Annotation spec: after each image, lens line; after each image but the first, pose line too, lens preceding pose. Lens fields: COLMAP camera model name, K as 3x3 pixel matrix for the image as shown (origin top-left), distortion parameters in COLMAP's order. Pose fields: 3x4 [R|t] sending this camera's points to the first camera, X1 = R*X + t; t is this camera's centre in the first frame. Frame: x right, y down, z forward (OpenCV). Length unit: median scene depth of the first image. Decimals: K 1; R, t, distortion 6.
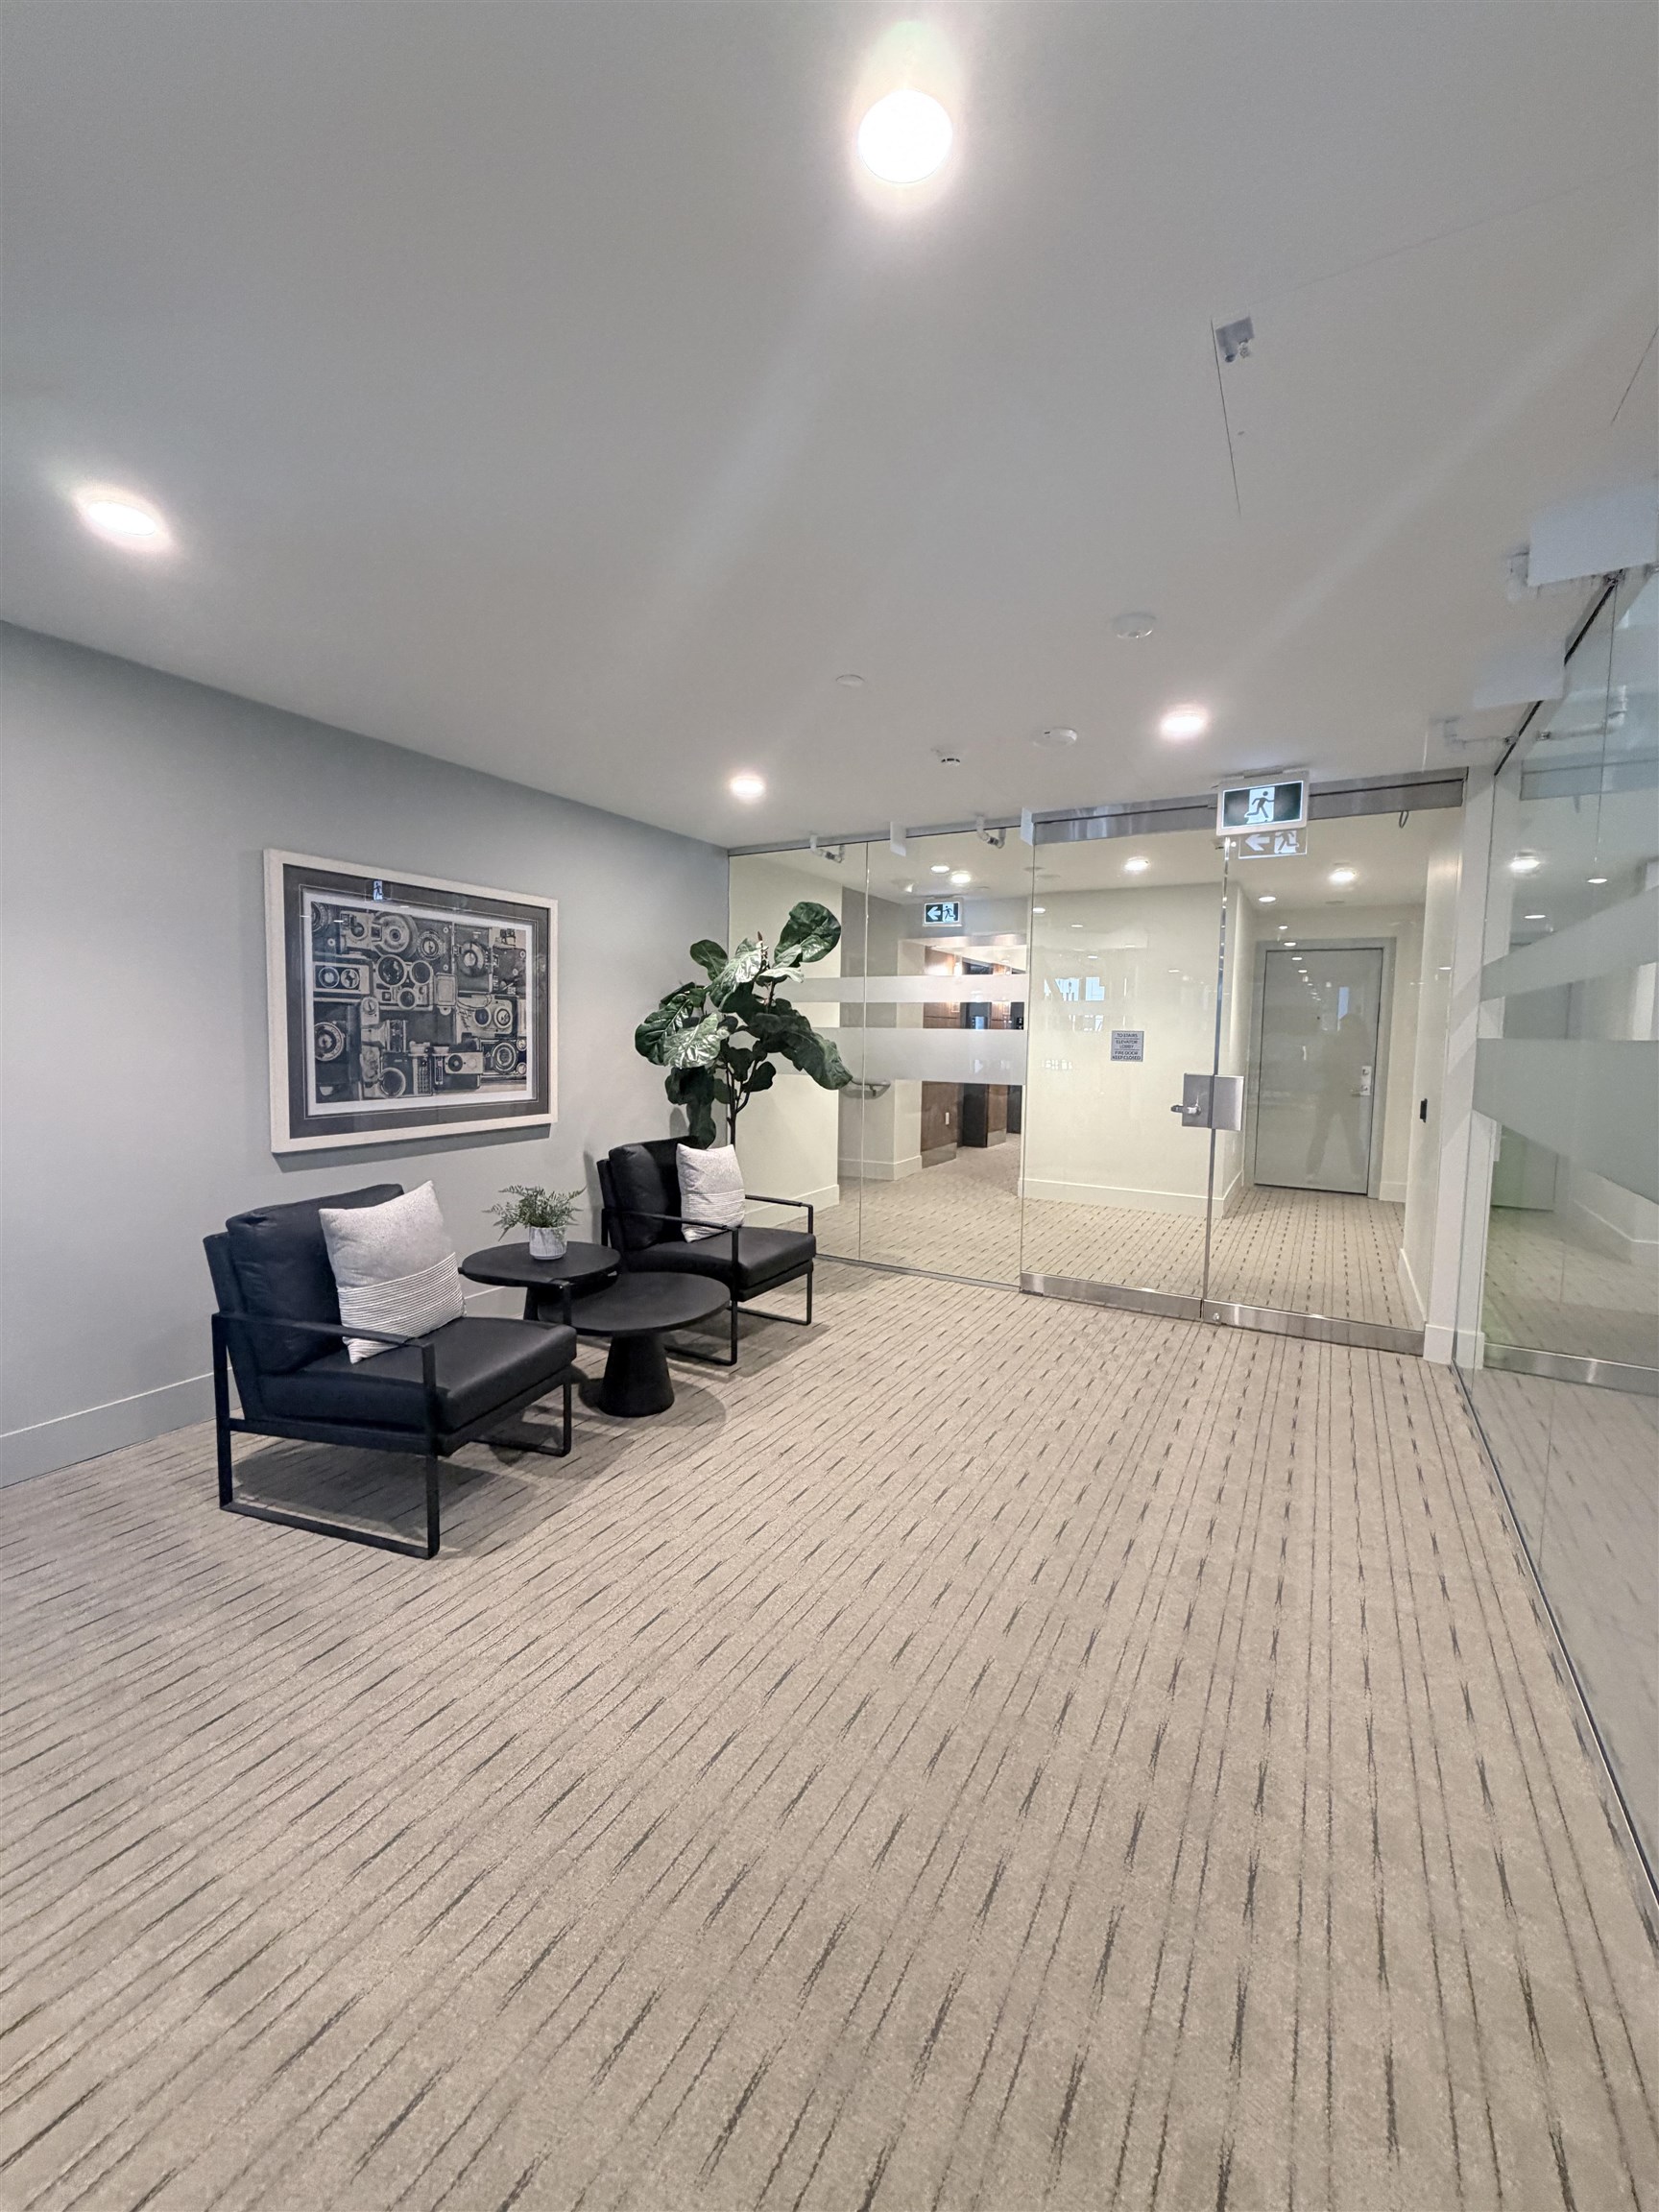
lens RADIAL K [[891.3, 0, 842.5], [0, 891.3, 1104.0], [0, 0, 1]] dist [0.002156, 0.000156]
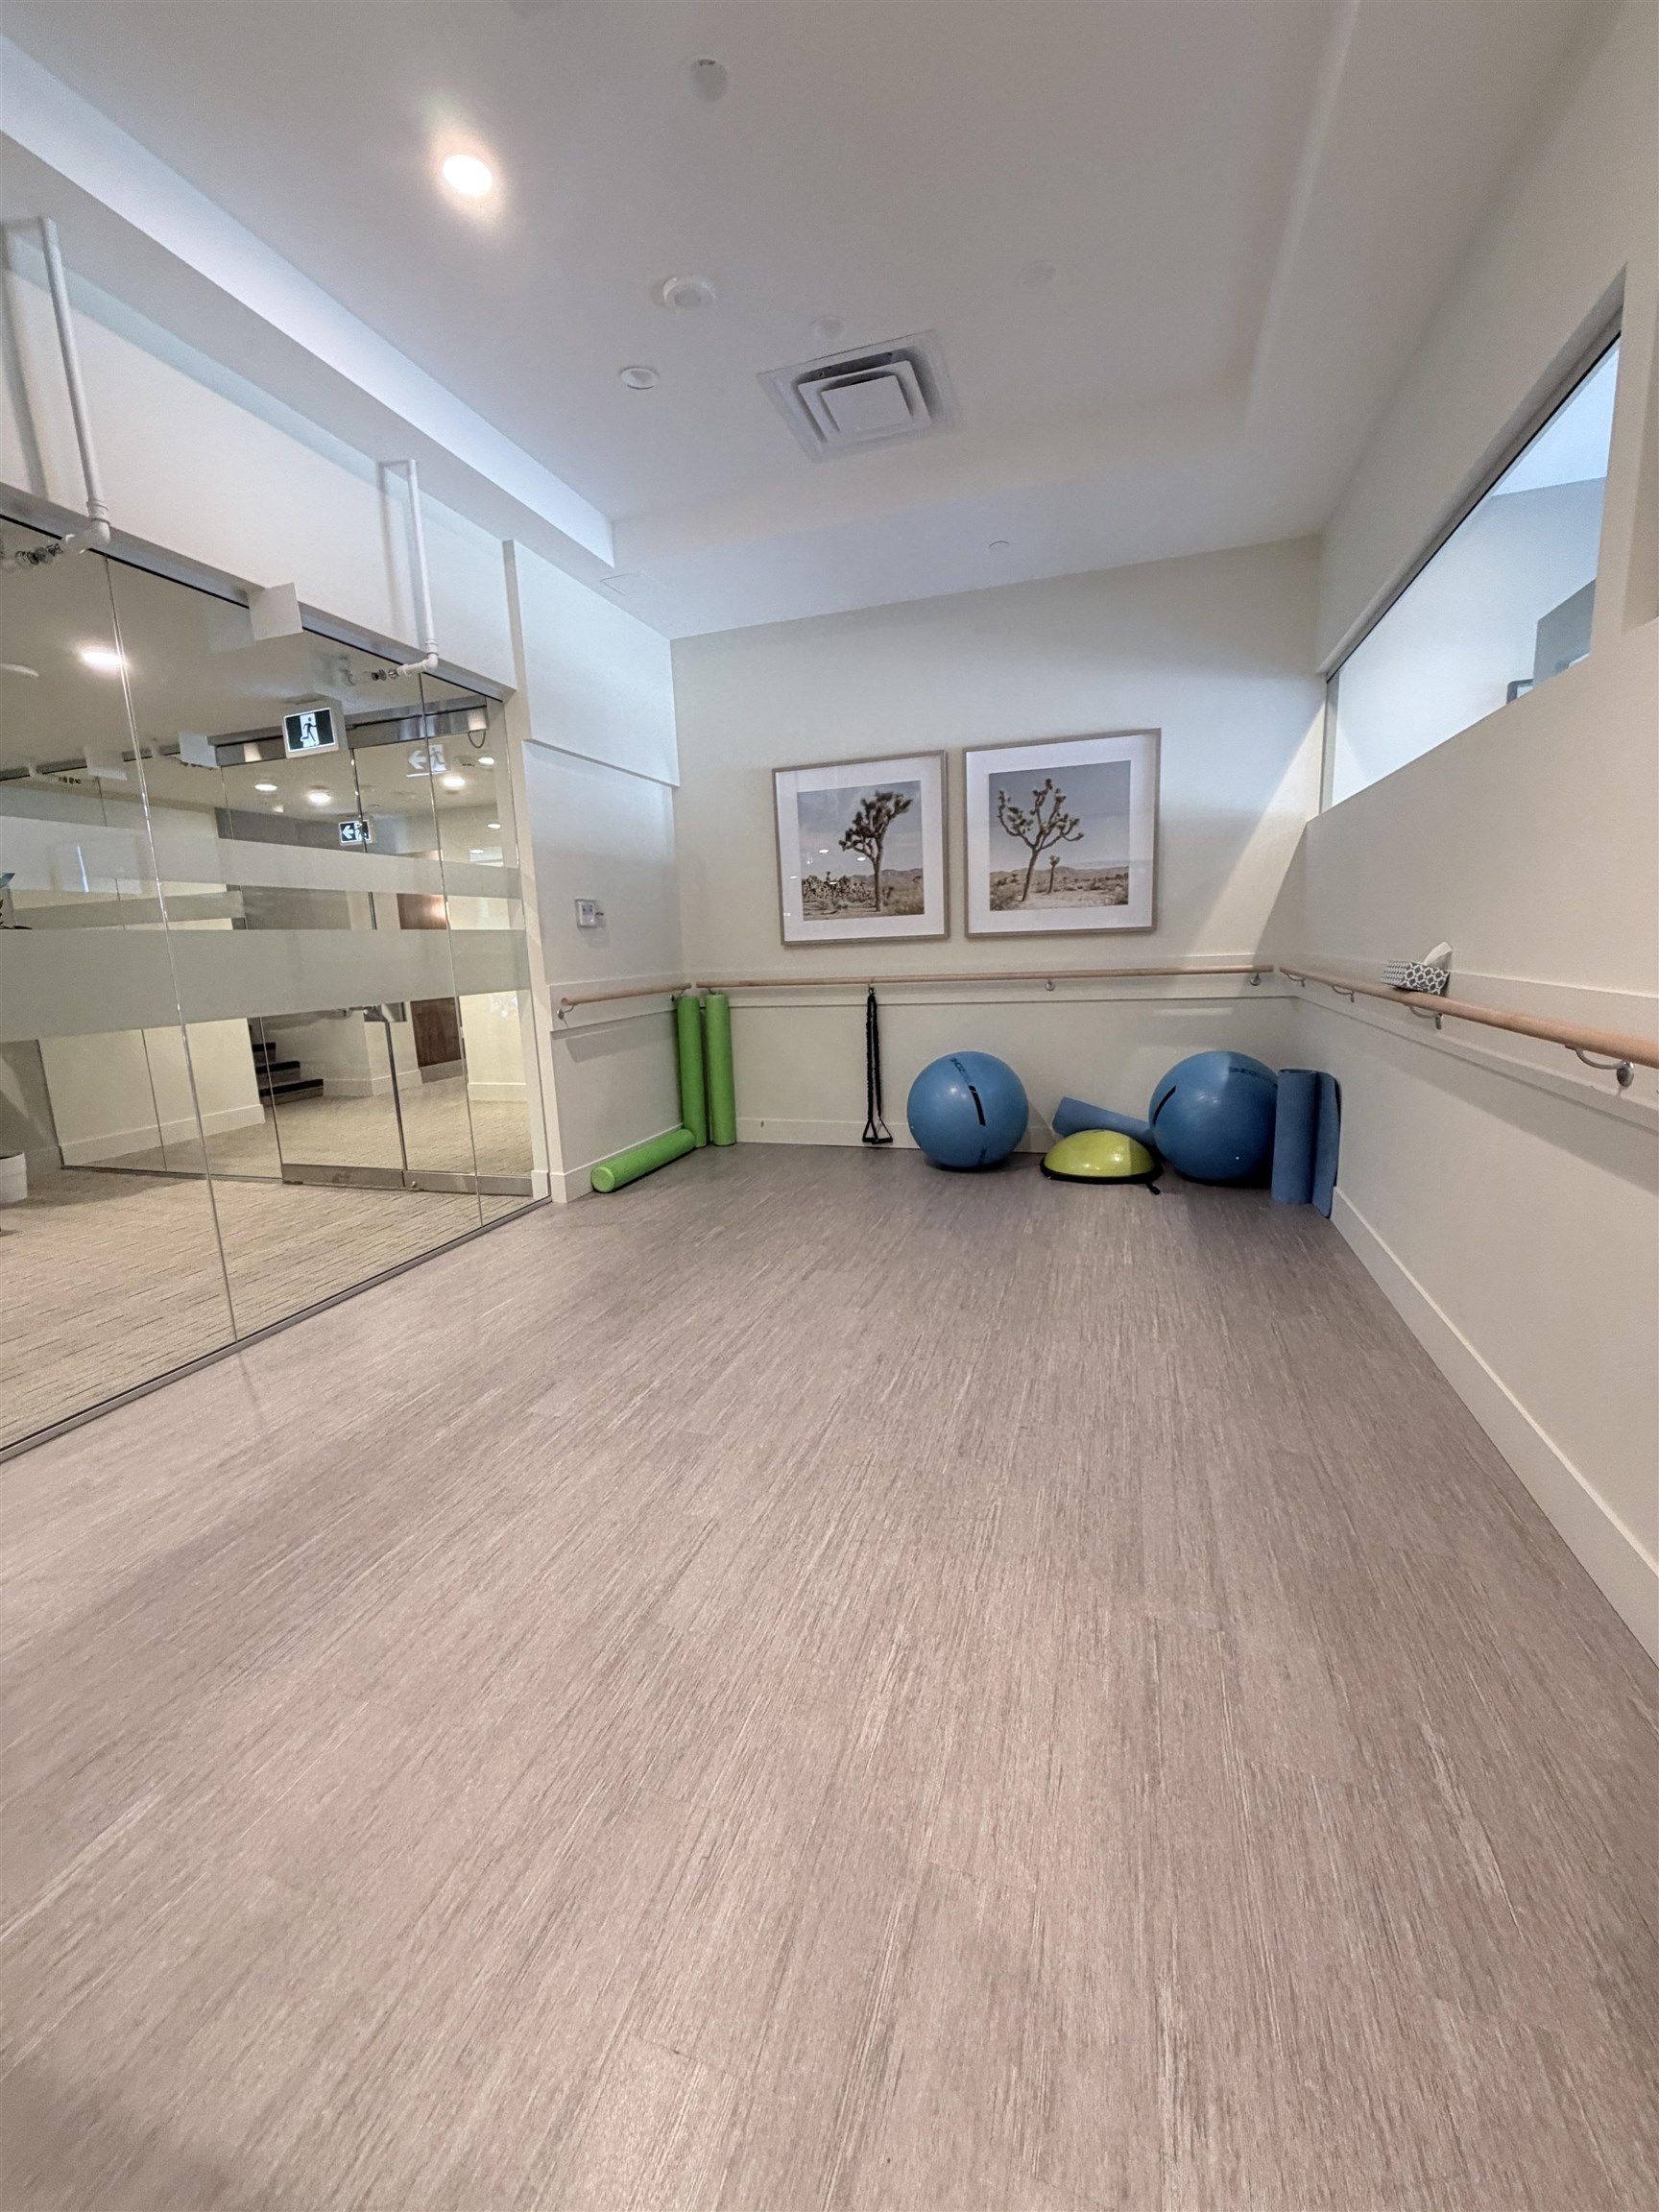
lens RADIAL K [[891.3, 0, 825.2], [0, 891.3, 1109.4], [0, 0, 1]] dist [0.002156, 0.000156]
pose [[0.979837, -0.093107, 0.176779, 0.846365], [0.075210, 0.991584, 0.105382, 0.067218], [-0.185103, -0.089962, 0.978593, -0.256380]]
